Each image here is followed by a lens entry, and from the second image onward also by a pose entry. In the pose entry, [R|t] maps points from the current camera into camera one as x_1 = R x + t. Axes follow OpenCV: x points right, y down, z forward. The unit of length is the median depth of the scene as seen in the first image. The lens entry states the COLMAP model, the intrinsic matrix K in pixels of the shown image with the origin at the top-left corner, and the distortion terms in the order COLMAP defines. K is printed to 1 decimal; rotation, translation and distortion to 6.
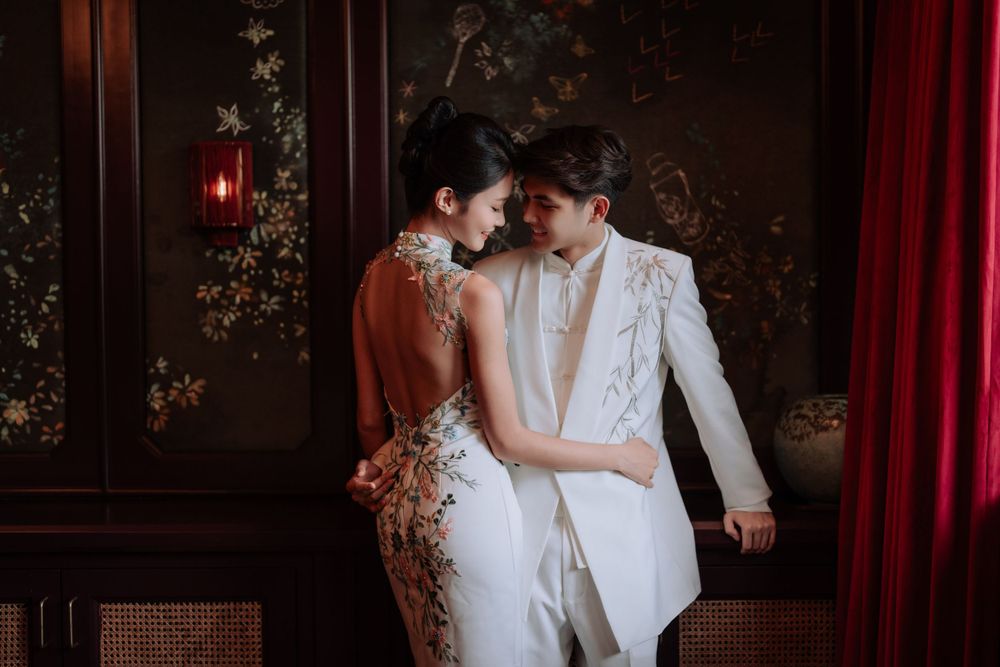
lens RADIAL K [[1519.2, 0, 496.1], [0, 1519.2, 321.1], [0, 0, 1]] dist [0.005109, -0.017750]
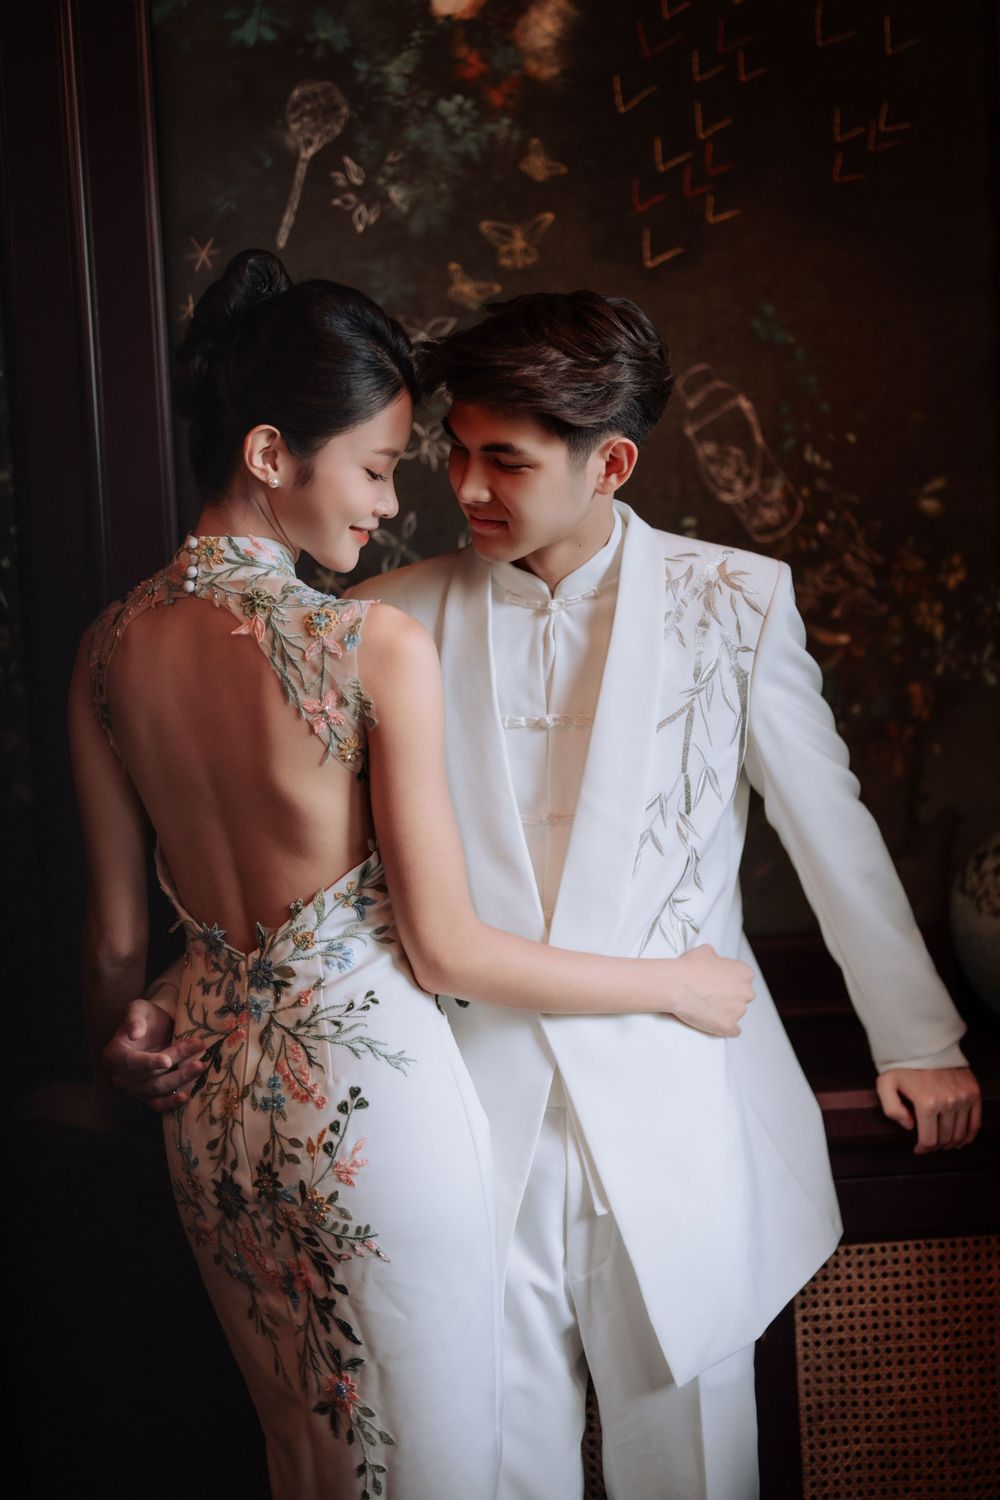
lens RADIAL K [[2235.4, 0, 504.3], [0, 2235.4, 708.2], [0, 0, 1]] dist [-0.003199, 0.067982]
pose [[0.996275, -0.045157, 0.073464, -0.019260], [0.043781, 0.998836, 0.020243, -0.012952], [-0.074292, -0.016952, 0.997092, 0.250367]]
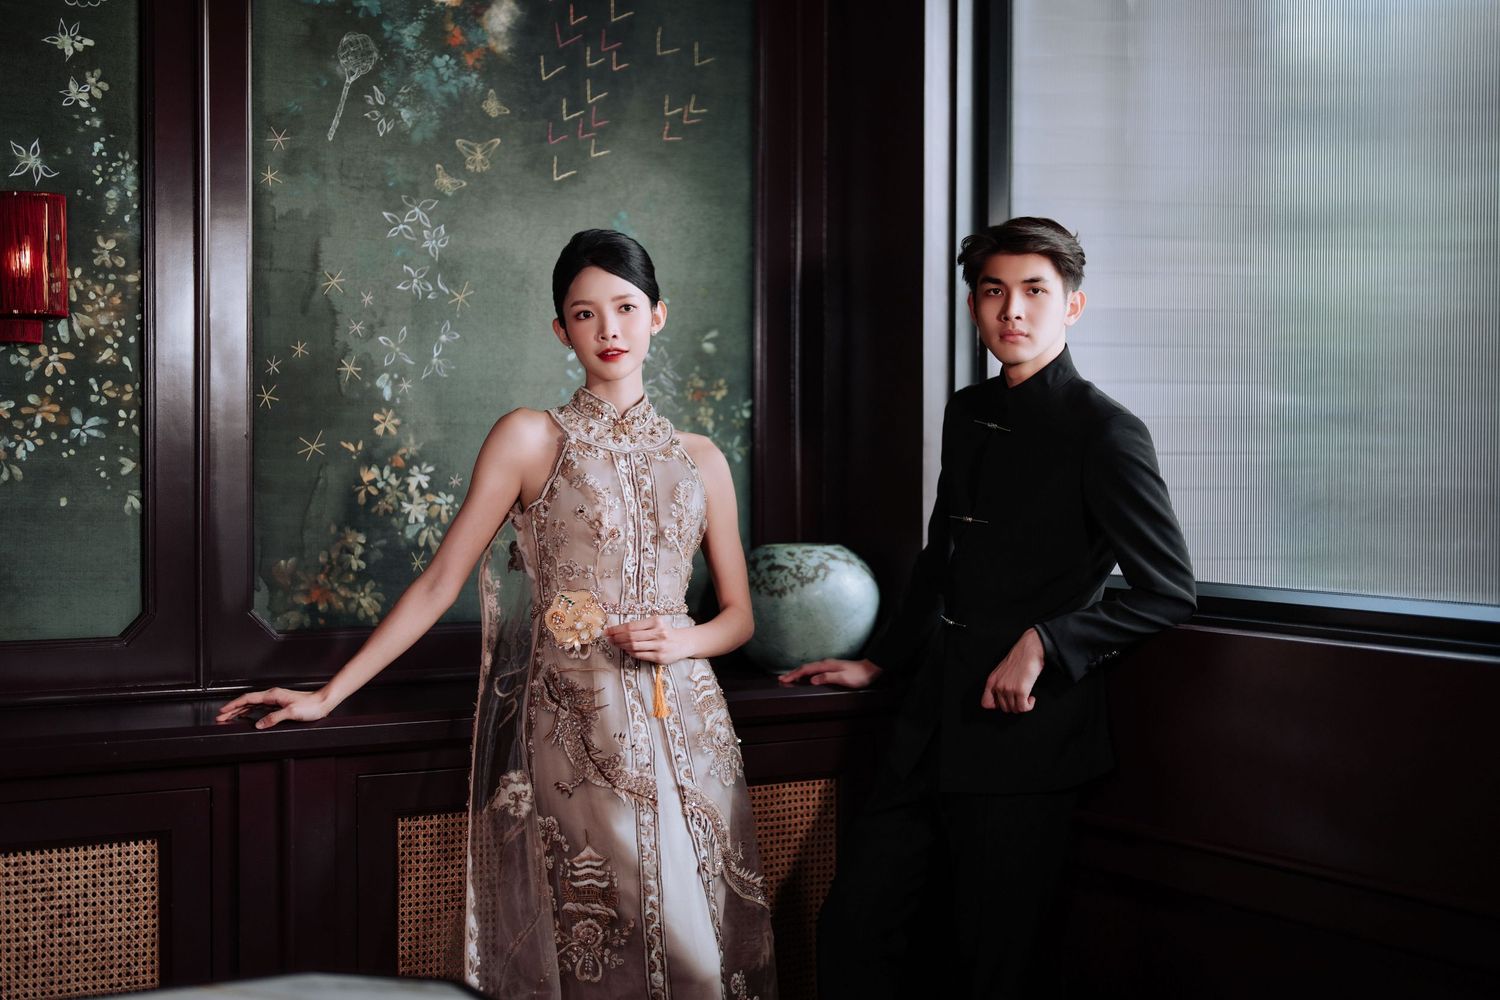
lens RADIAL K [[2235.4, 0, 750.0], [0, 2235.4, 500.0], [0, 0, 1]] dist [-0.003199, 0.067982]
pose [[0.842427, -0.001600, 0.538808, -0.451780], [0.007852, 0.999926, -0.009308, 0.034394], [-0.538753, 0.012072, 0.842377, -0.035578]]
